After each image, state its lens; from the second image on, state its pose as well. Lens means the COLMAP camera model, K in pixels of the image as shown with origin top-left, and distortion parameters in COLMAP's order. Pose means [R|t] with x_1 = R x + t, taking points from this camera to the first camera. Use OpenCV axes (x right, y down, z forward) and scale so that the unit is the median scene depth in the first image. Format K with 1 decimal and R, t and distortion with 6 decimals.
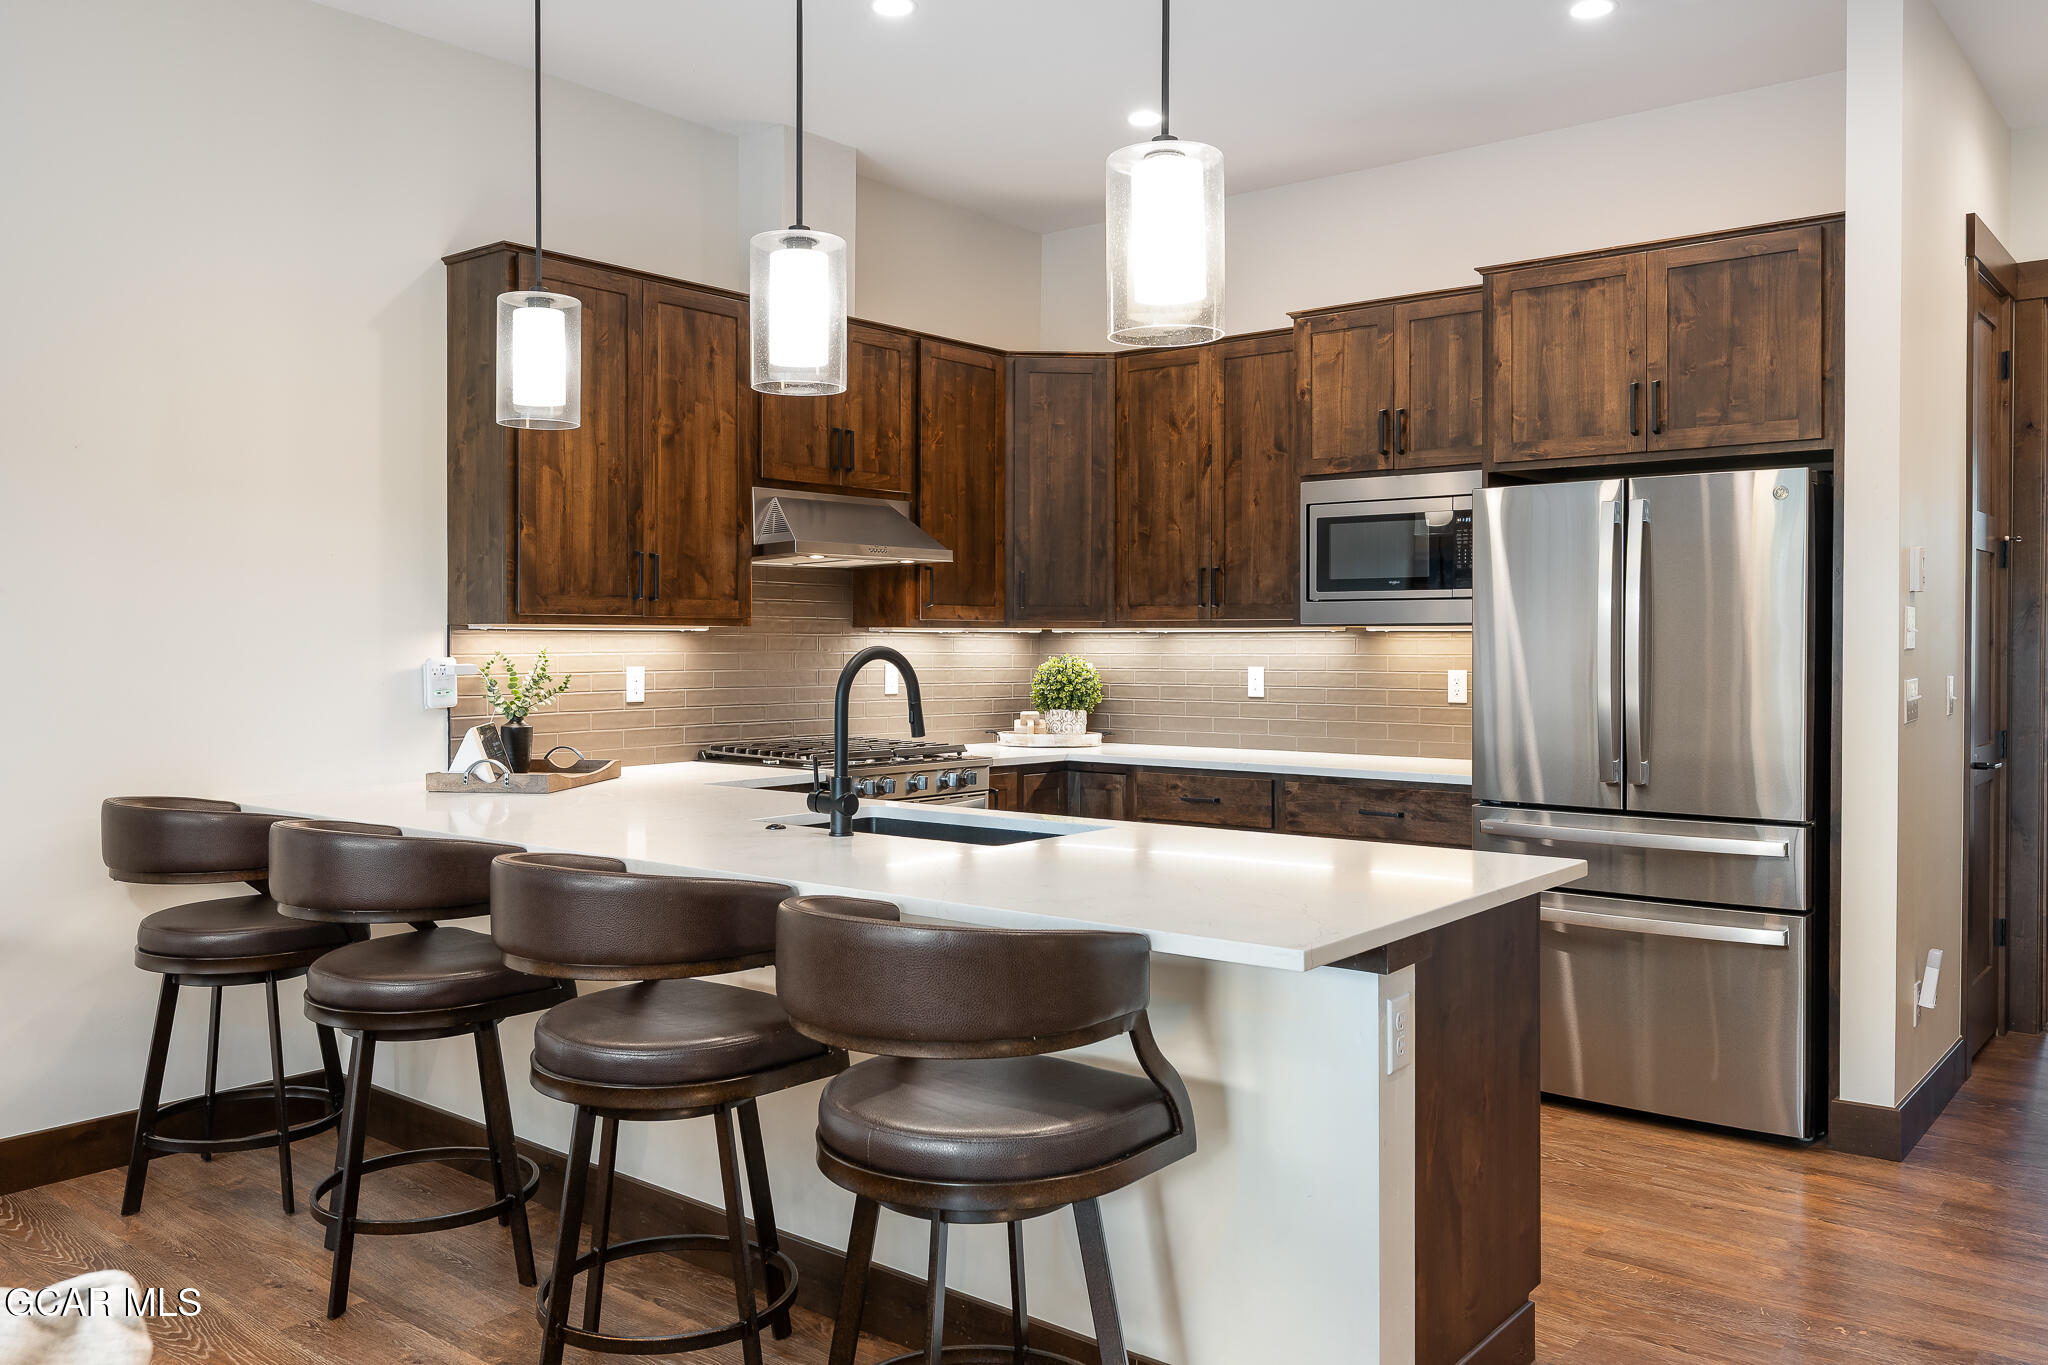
lens RADIAL K [[1594.4, 0, 1020.6], [0, 1594.4, 657.8], [0, 0, 1]] dist [0.004841, 0.003594]
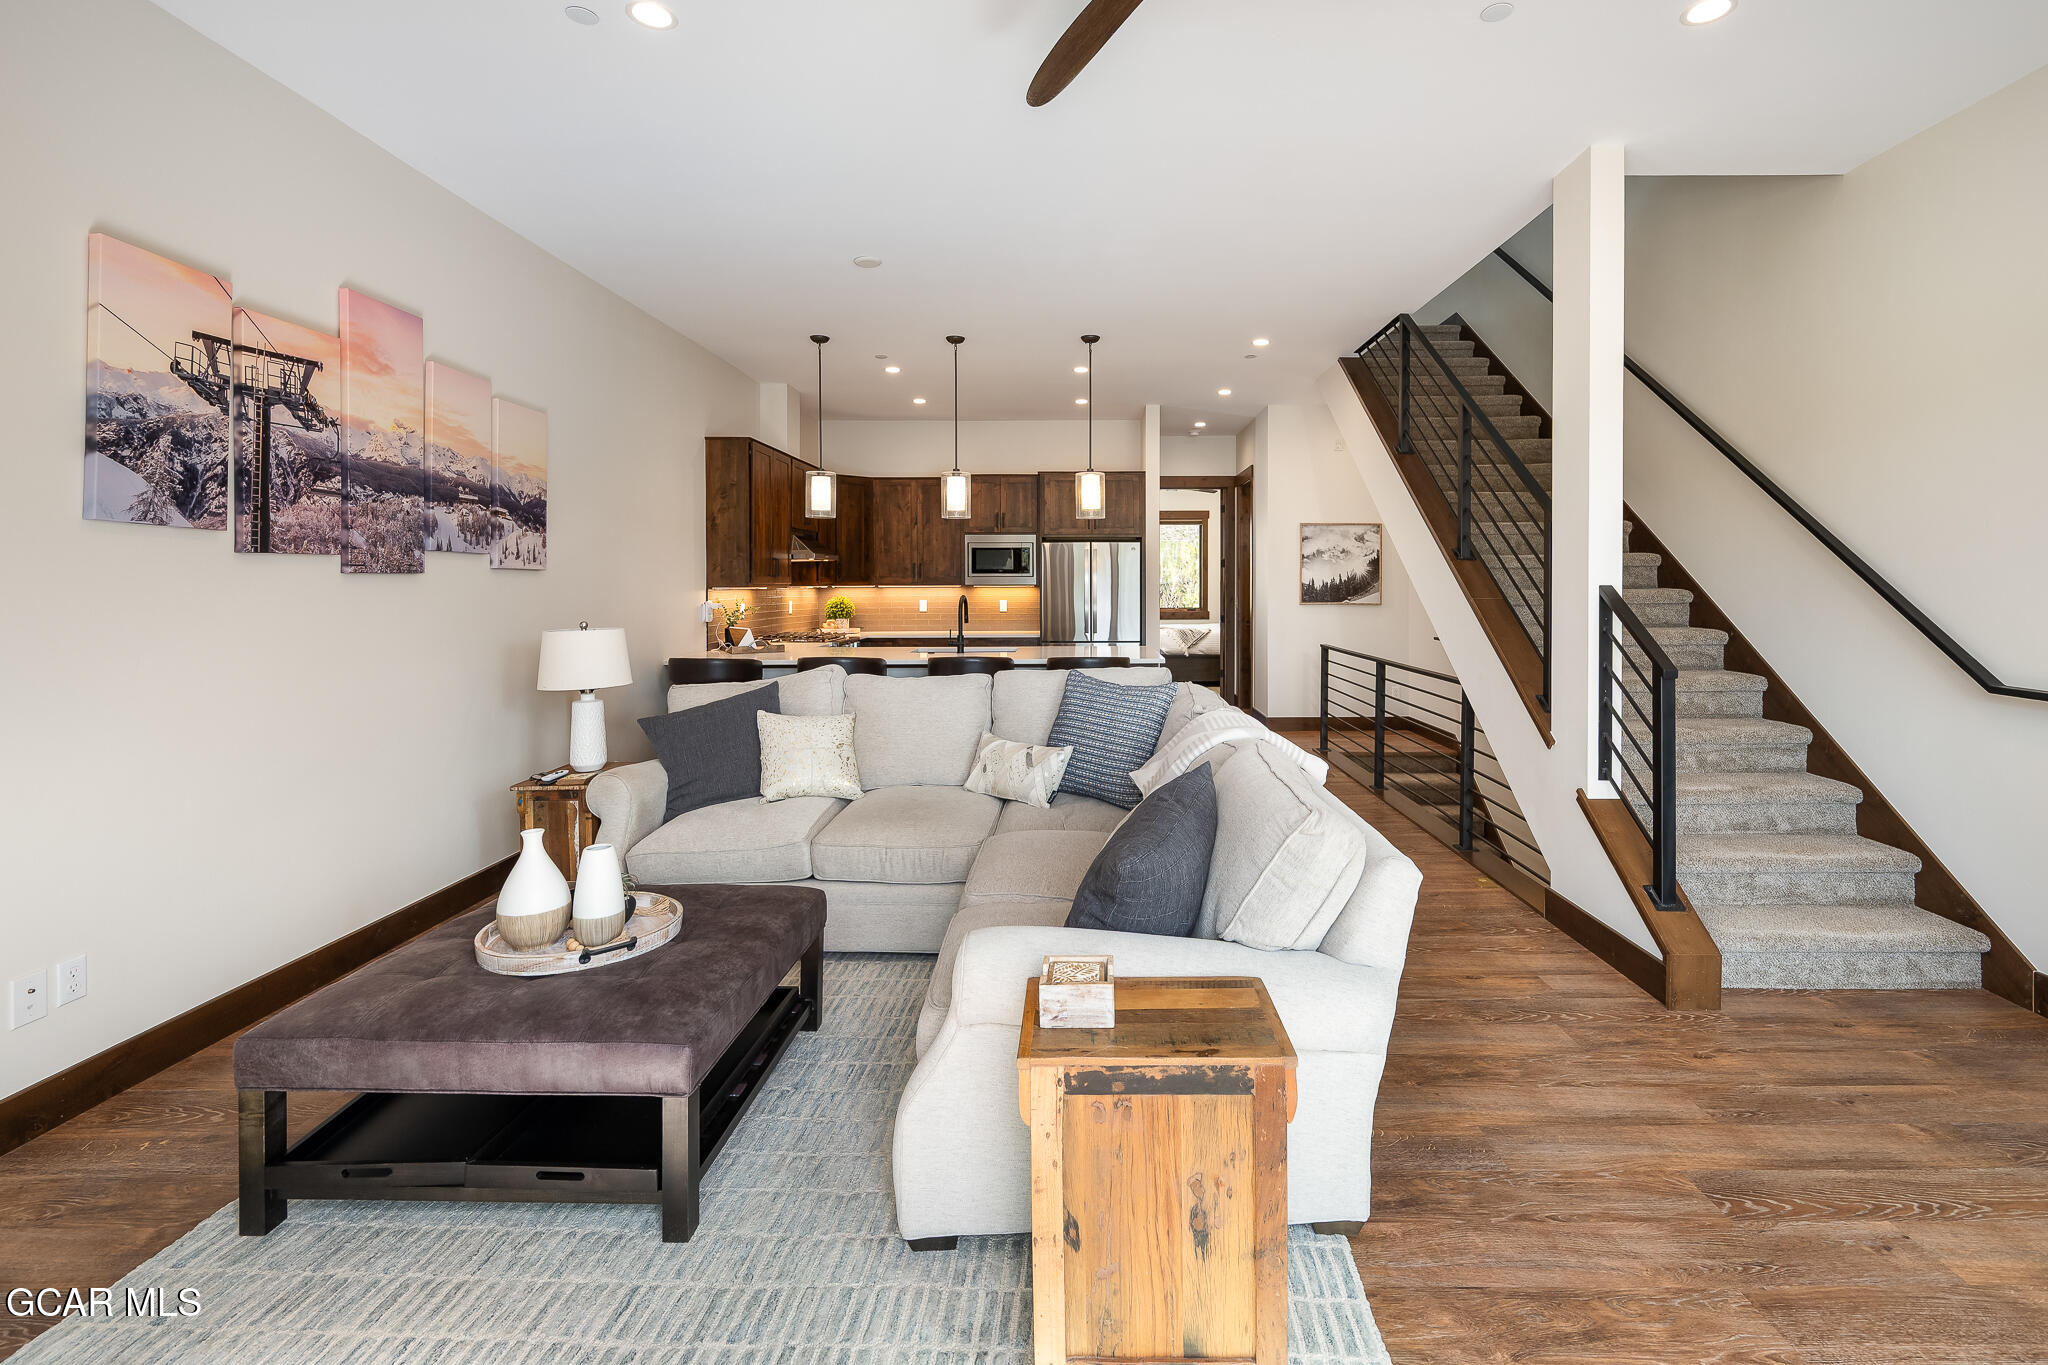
lens RADIAL K [[910.8, 0, 1082.2], [0, 910.8, 591.4], [0, 0, 1]] dist [-0.000785, -0.000429]
pose [[0.771967, -0.007265, 0.635621, -0.763226], [0.008463, 0.999964, 0.001151, -0.010584], [-0.635606, 0.004491, 0.772000, -0.417858]]
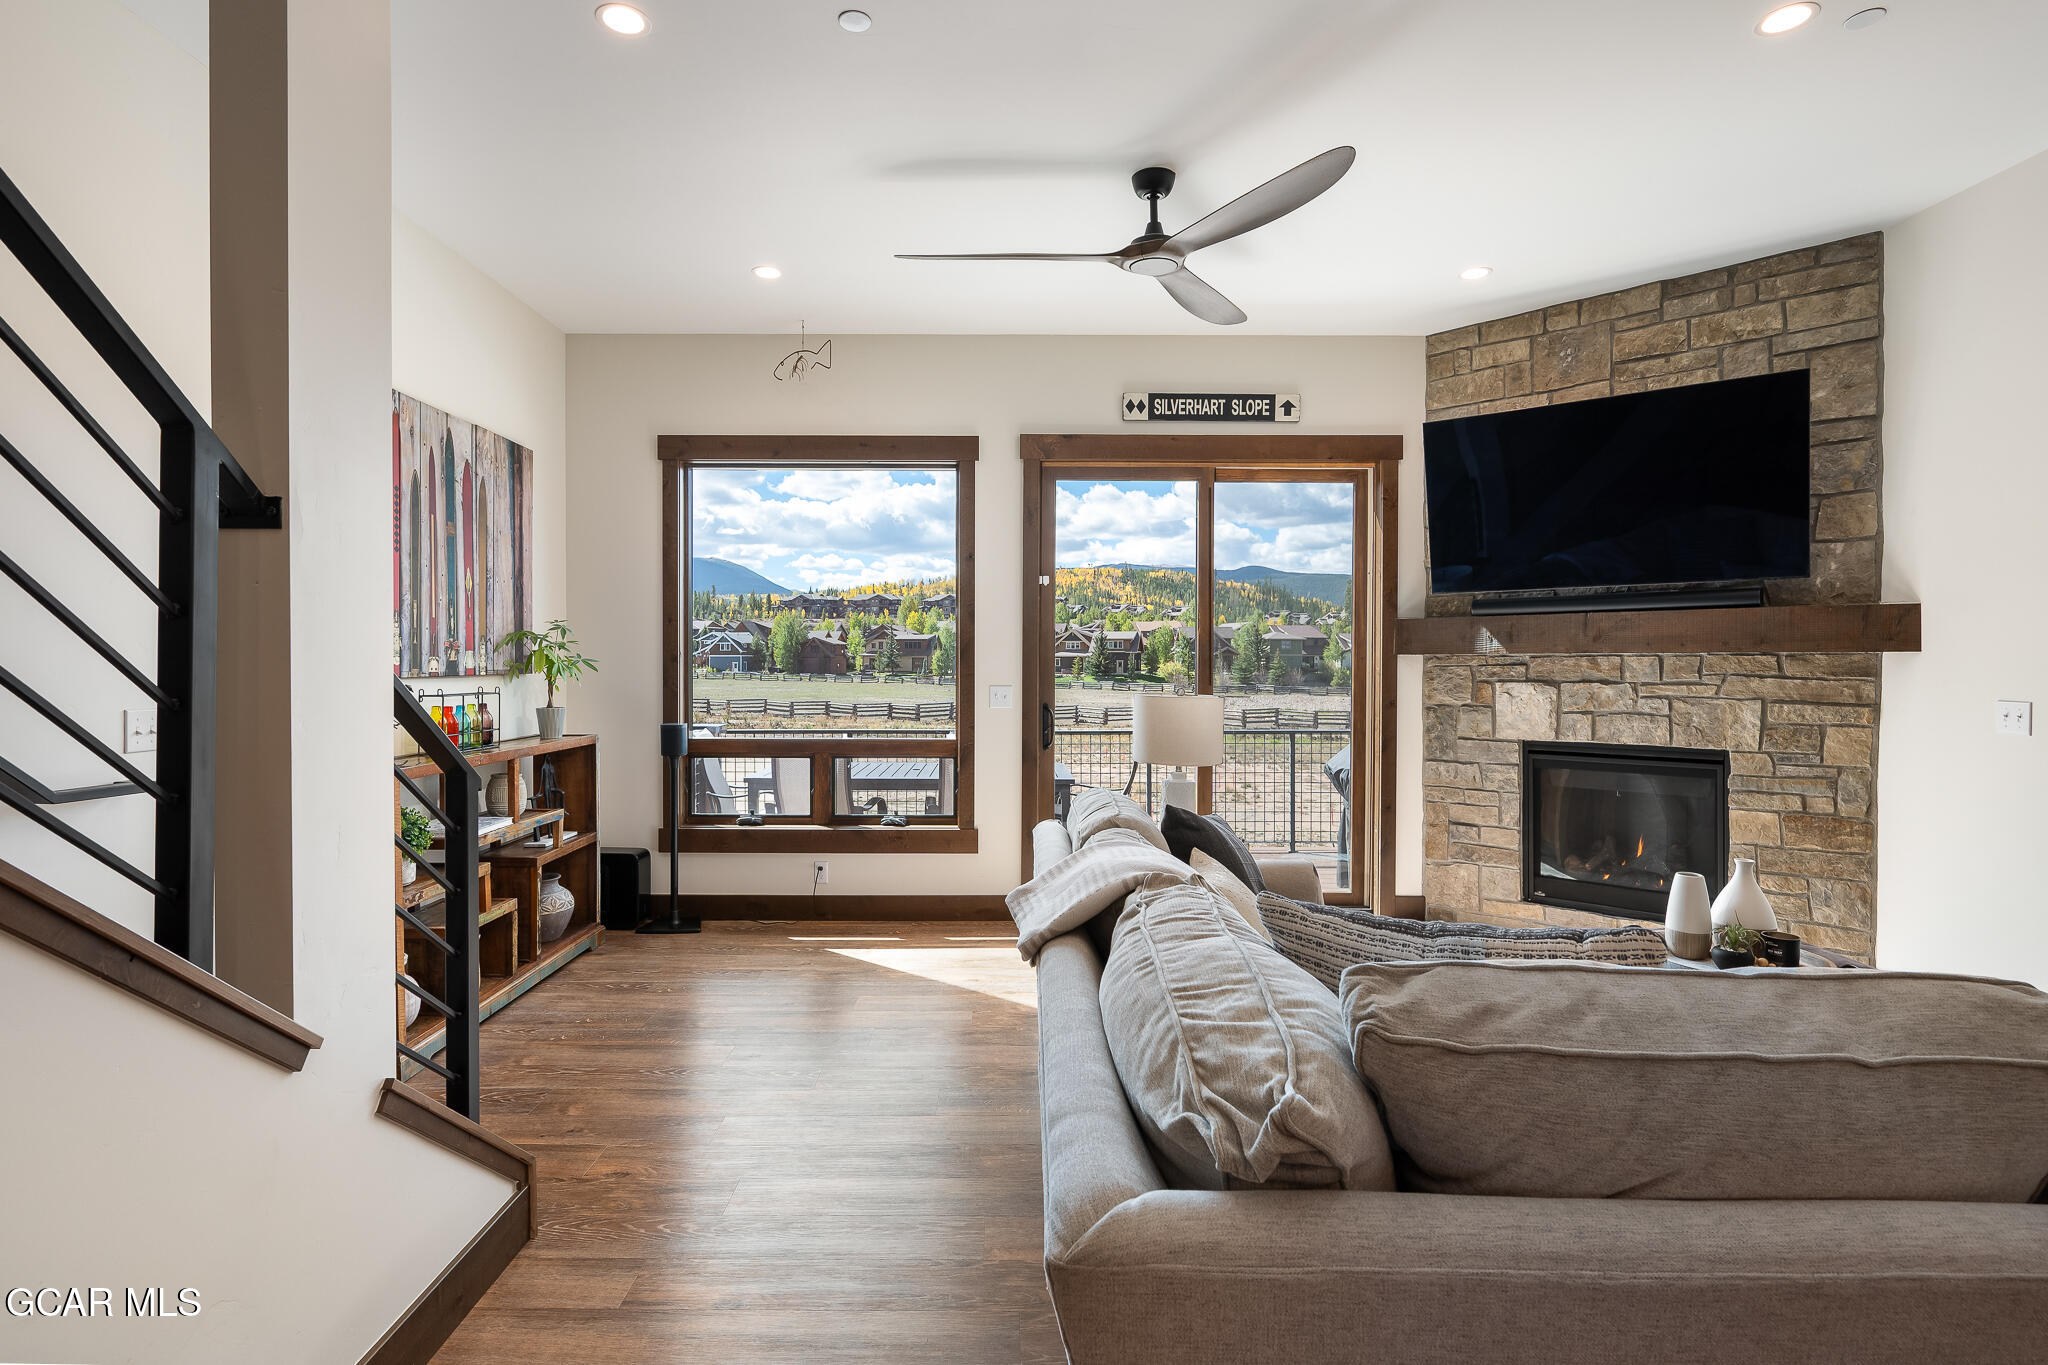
lens RADIAL K [[1014.7, 0, 1001.4], [0, 1014.7, 668.6], [0, 0, 1]] dist [-0.001132, -0.000080]
pose [[-0.776623, 0.005273, -0.629943, 0.058627], [-0.007962, 0.999803, 0.018186, -0.011817], [0.629915, 0.019139, -0.776428, 0.325401]]
